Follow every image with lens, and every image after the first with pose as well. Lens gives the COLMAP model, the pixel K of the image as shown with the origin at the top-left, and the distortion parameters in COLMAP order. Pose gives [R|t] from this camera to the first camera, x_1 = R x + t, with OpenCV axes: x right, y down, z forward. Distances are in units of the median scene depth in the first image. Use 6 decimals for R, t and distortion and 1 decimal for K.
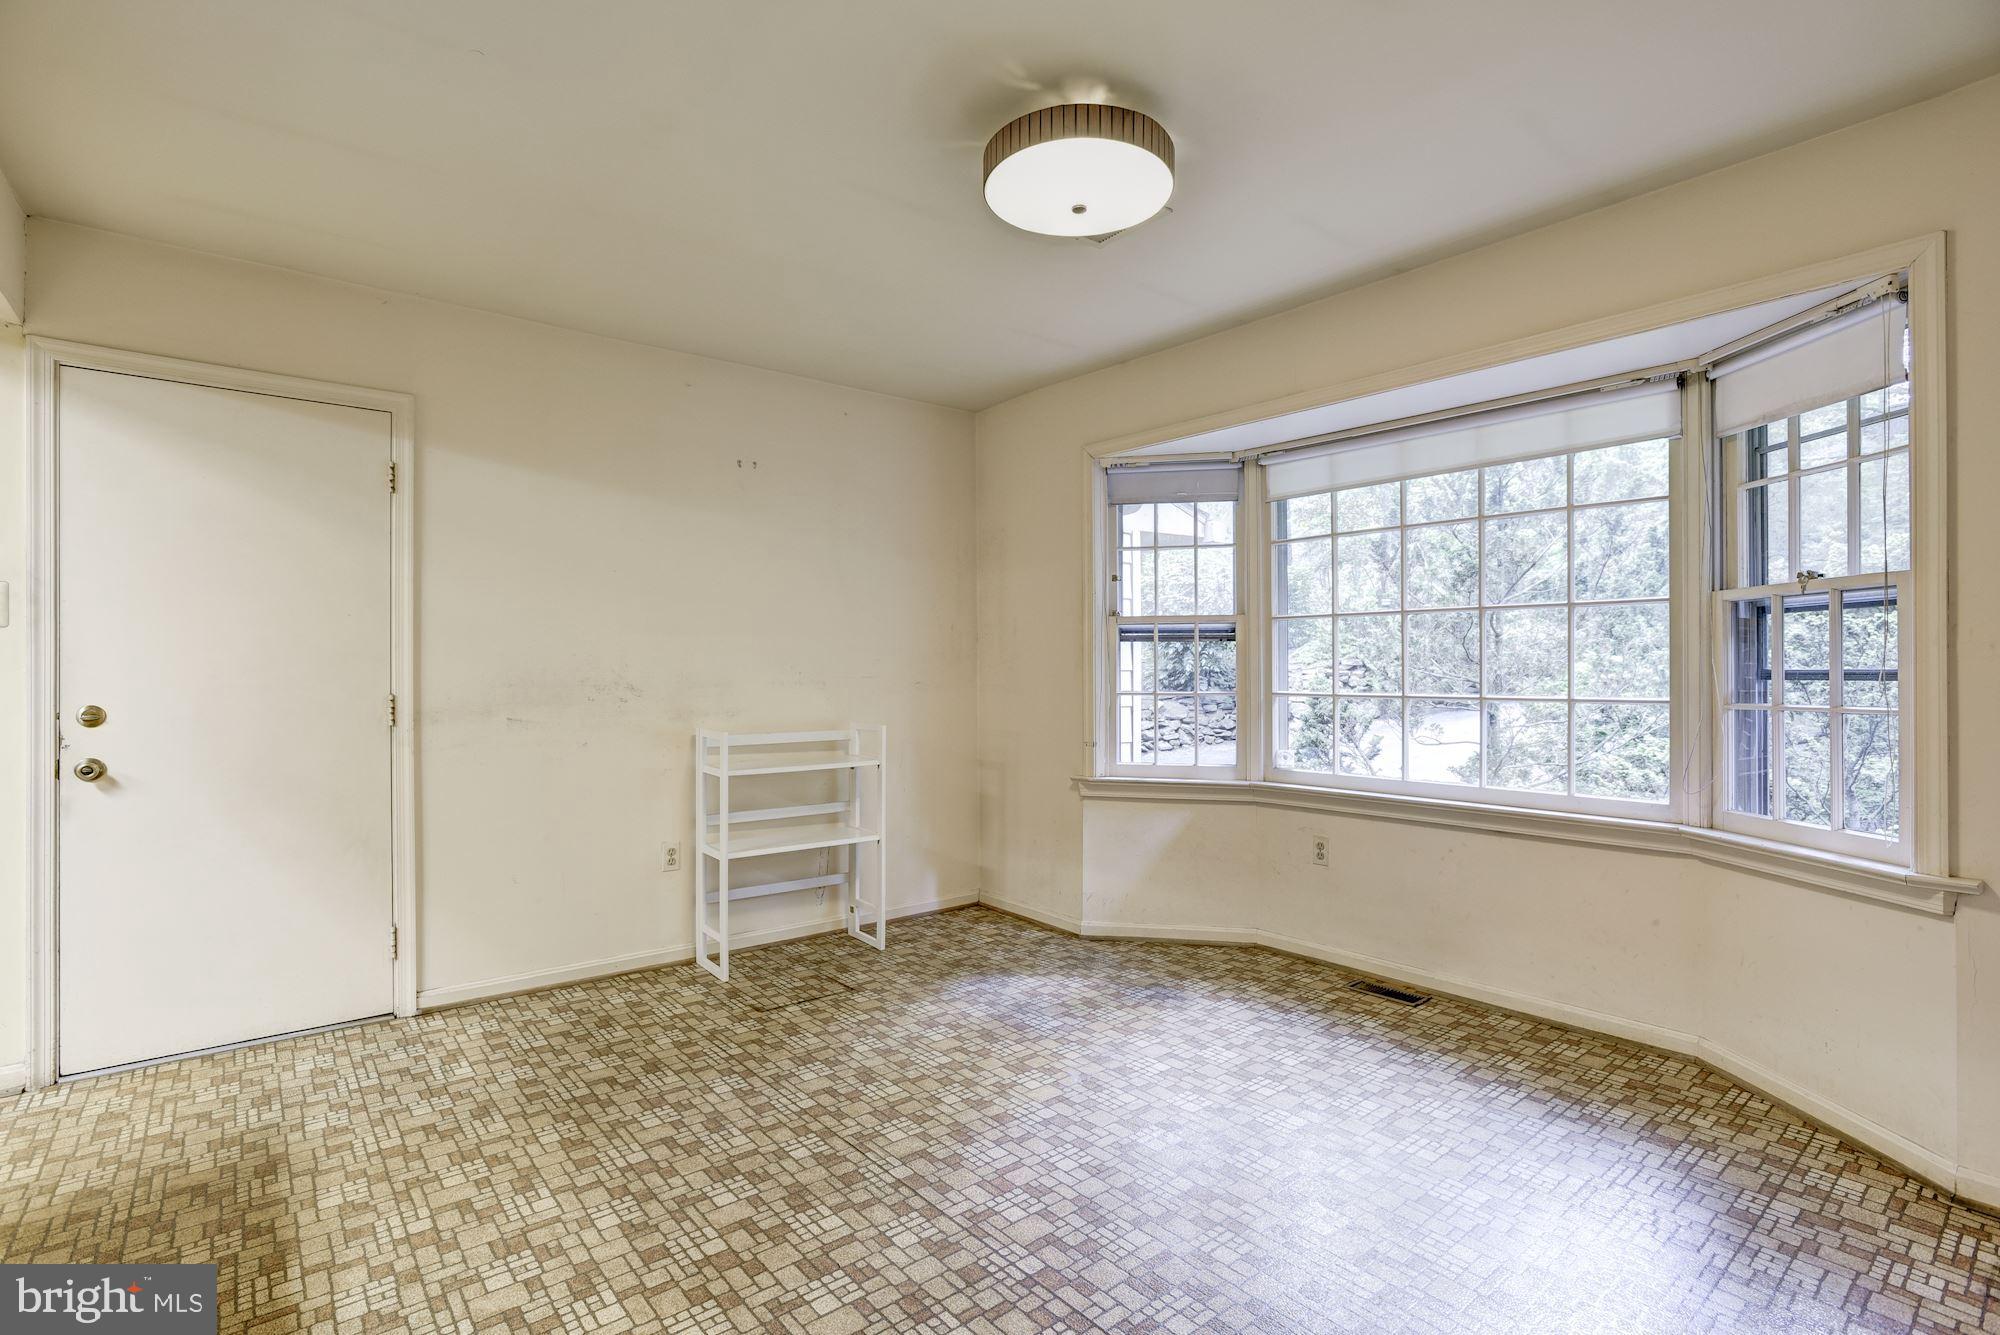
lens RADIAL K [[995.3, 0, 995.6], [0, 995.3, 640.9], [0, 0, 1]] dist [-0.015843, 0.007228]
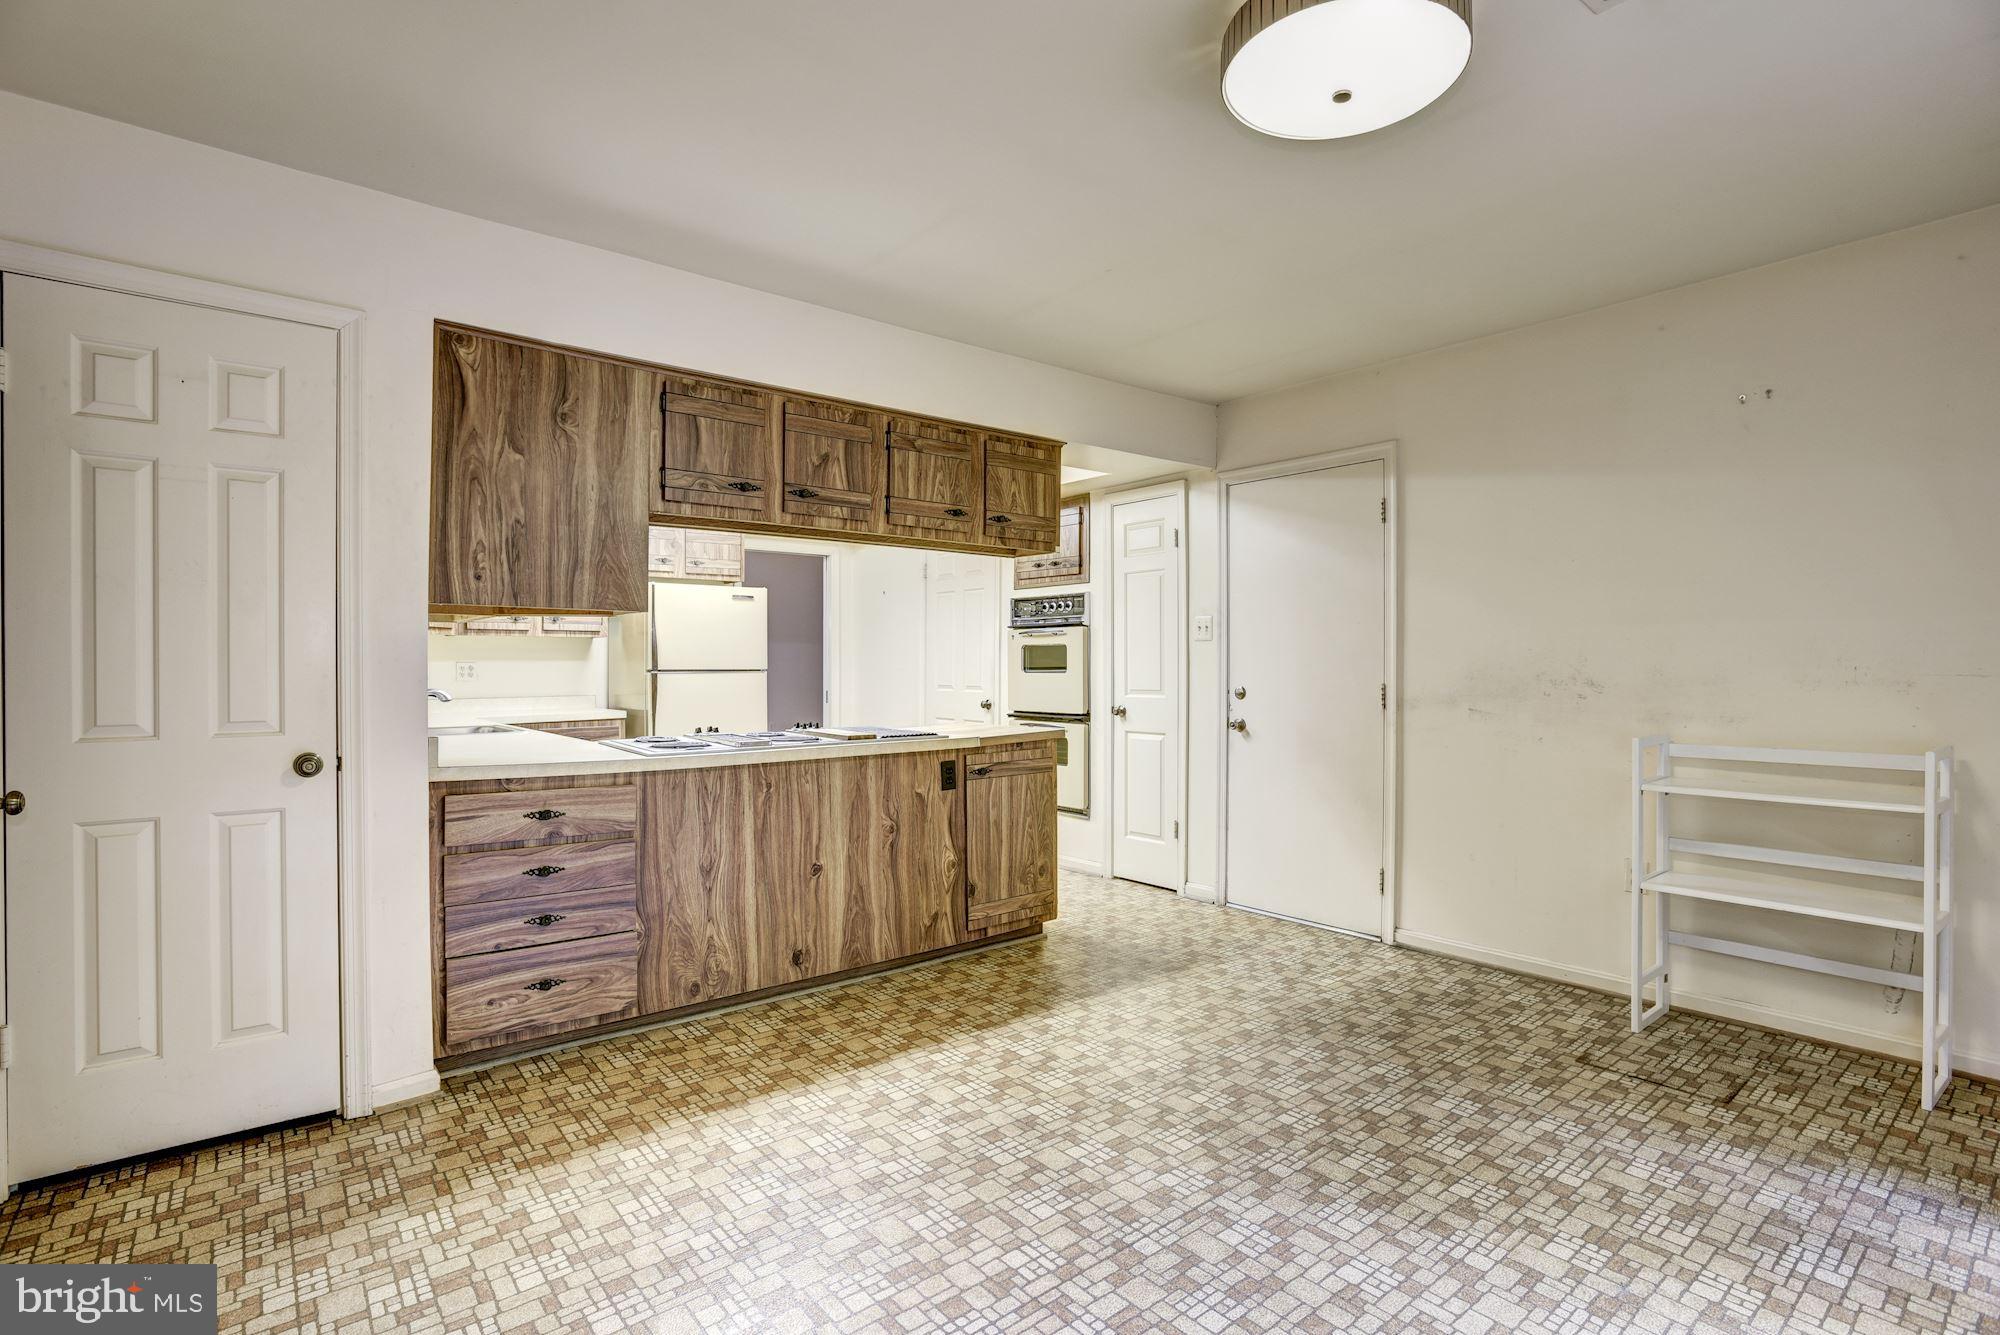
lens RADIAL K [[995.3, 0, 1001.0], [0, 995.3, 667.5], [0, 0, 1]] dist [-0.015843, 0.007228]
pose [[-0.029353, 0.002648, -0.999566, 0.417792], [0.034373, 0.999408, 0.001638, 0.008713], [0.998978, -0.034310, -0.029426, 0.352643]]
